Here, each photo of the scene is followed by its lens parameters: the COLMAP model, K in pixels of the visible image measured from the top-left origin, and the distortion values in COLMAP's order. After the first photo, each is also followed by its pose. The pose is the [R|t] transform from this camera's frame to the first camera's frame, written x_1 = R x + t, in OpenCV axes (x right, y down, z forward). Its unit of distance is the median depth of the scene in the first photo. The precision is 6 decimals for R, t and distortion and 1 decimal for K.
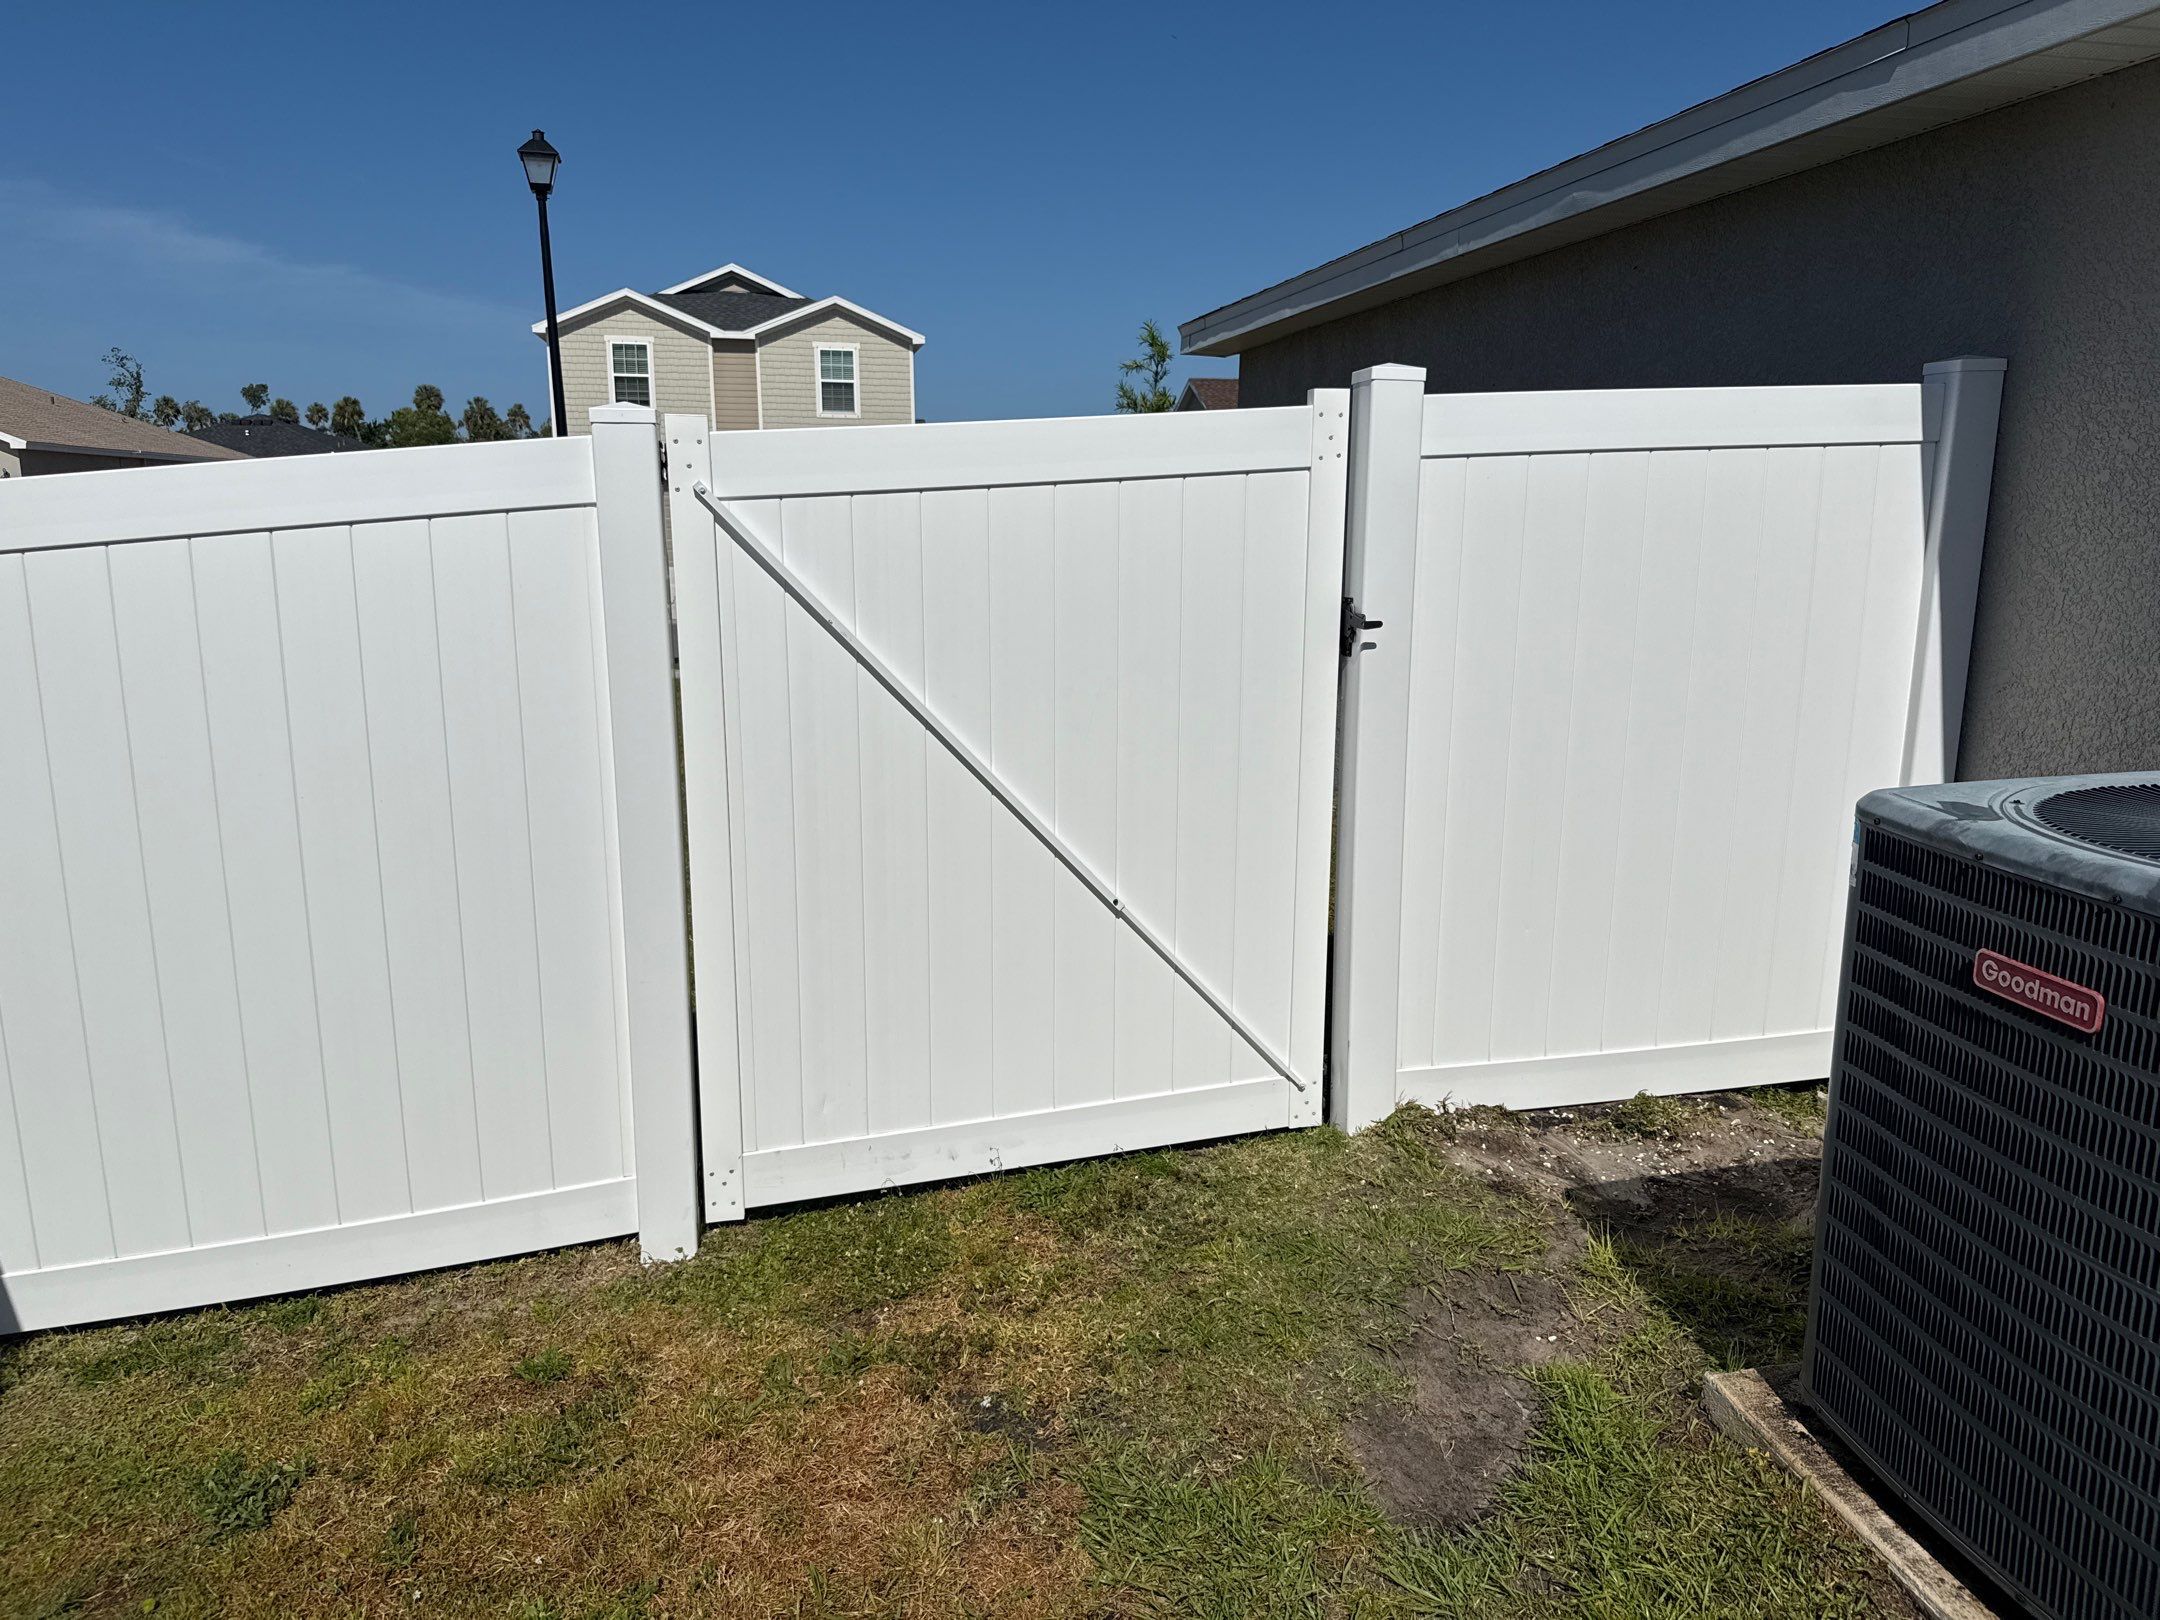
lens RADIAL K [[1581.5, 0, 1077.8], [0, 1581.5, 811.7], [0, 0, 1]] dist [-0.003665, 0.000097]
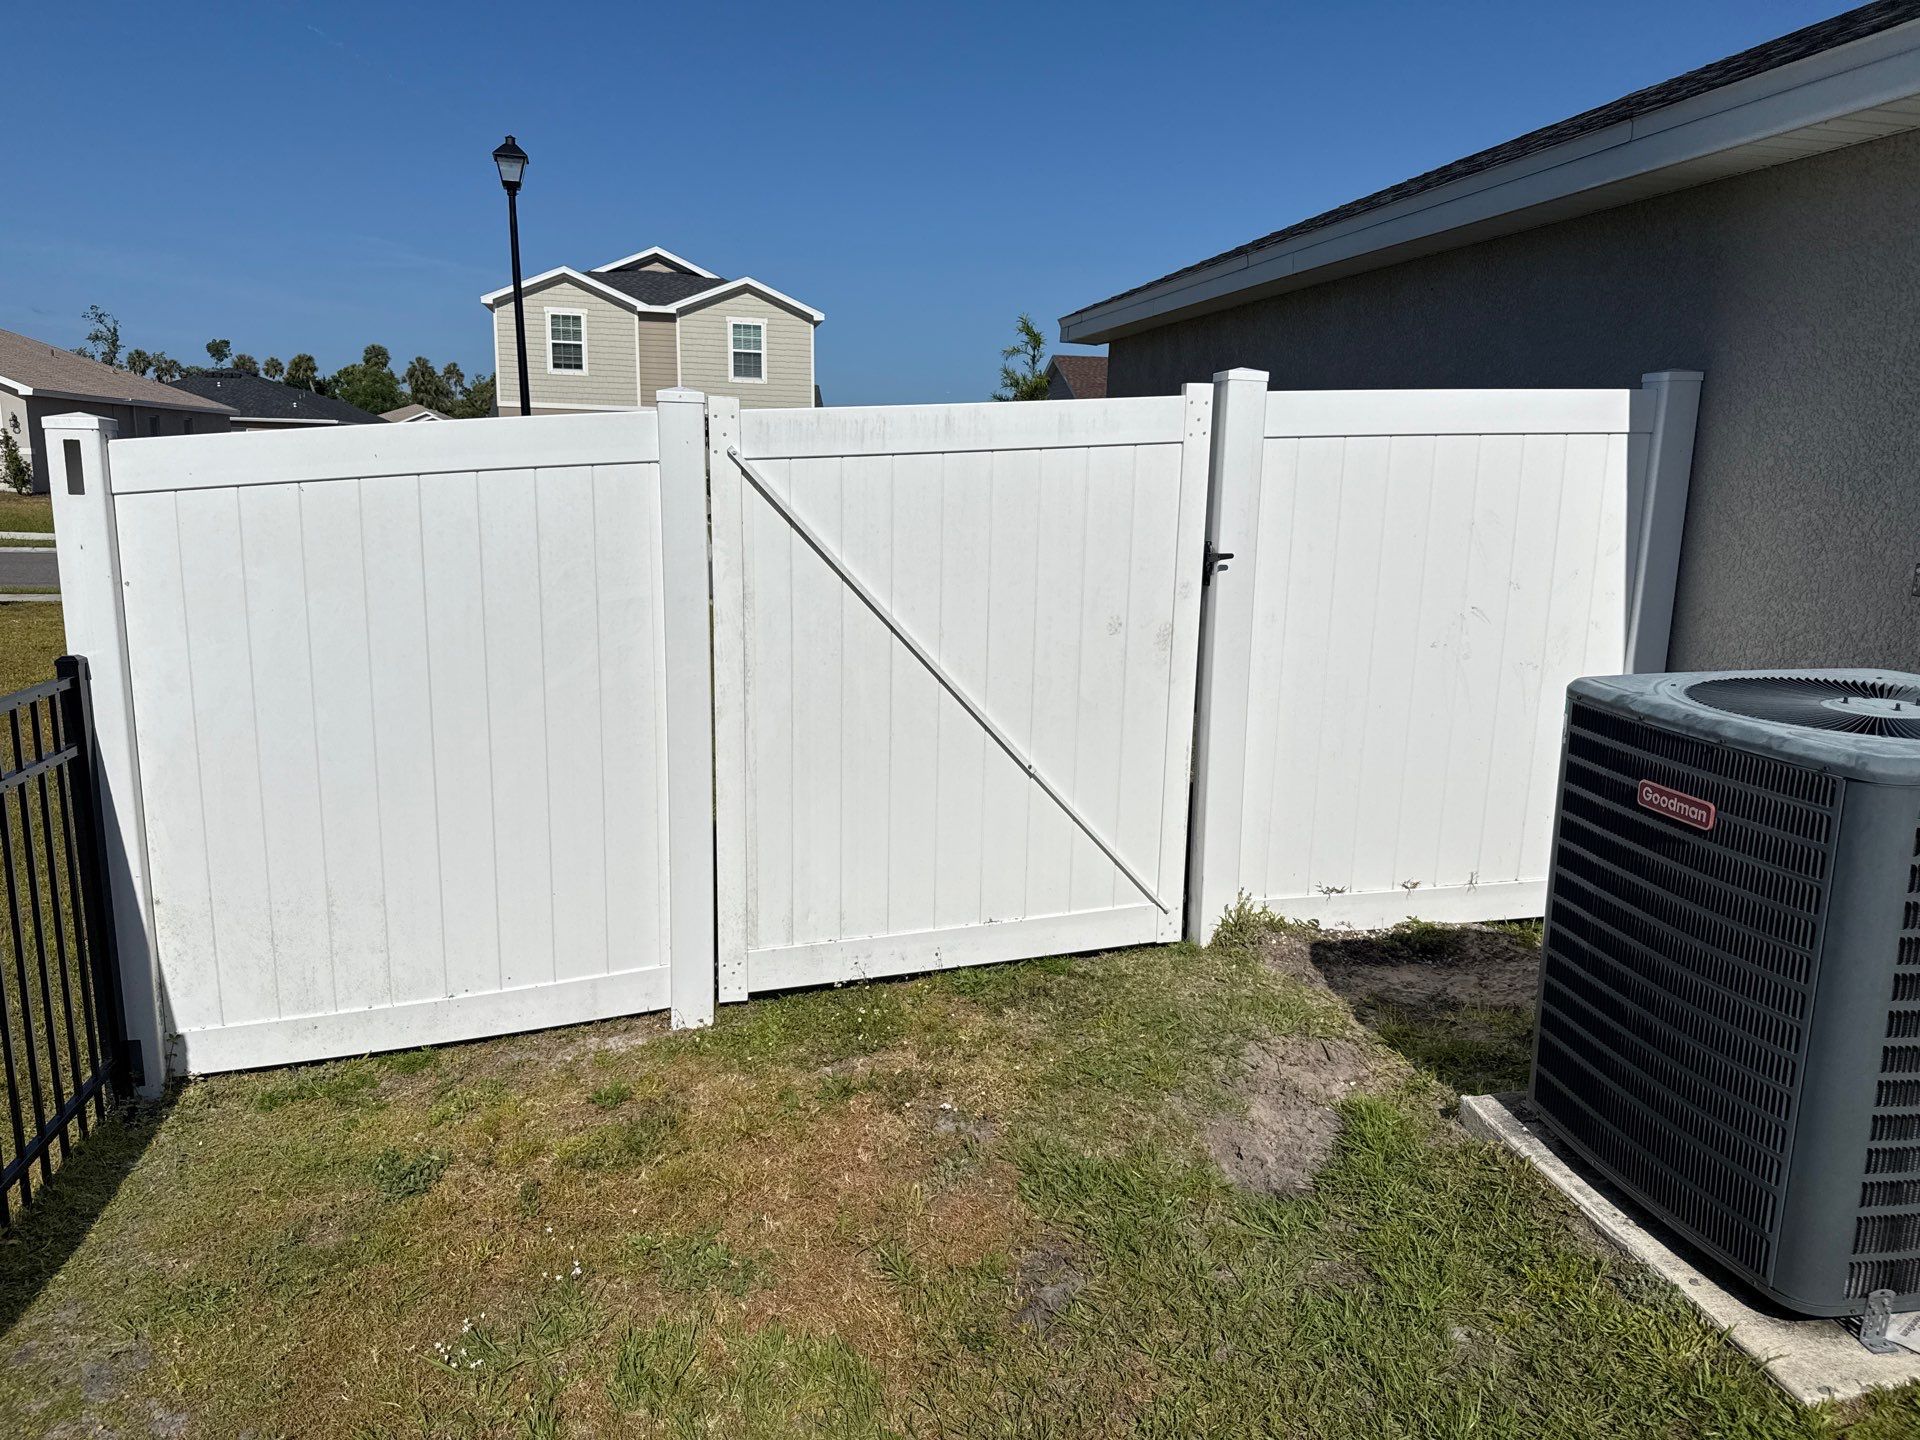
lens RADIAL K [[1398.2, 0, 960.2], [0, 1398.2, 721.4], [0, 0, 1]] dist [0.000769, -0.001881]
pose [[0.999777, 0.017715, 0.011495, -0.052310], [-0.017616, 0.999807, -0.008668, 0.032130], [-0.011647, 0.008464, 0.999896, -0.185262]]
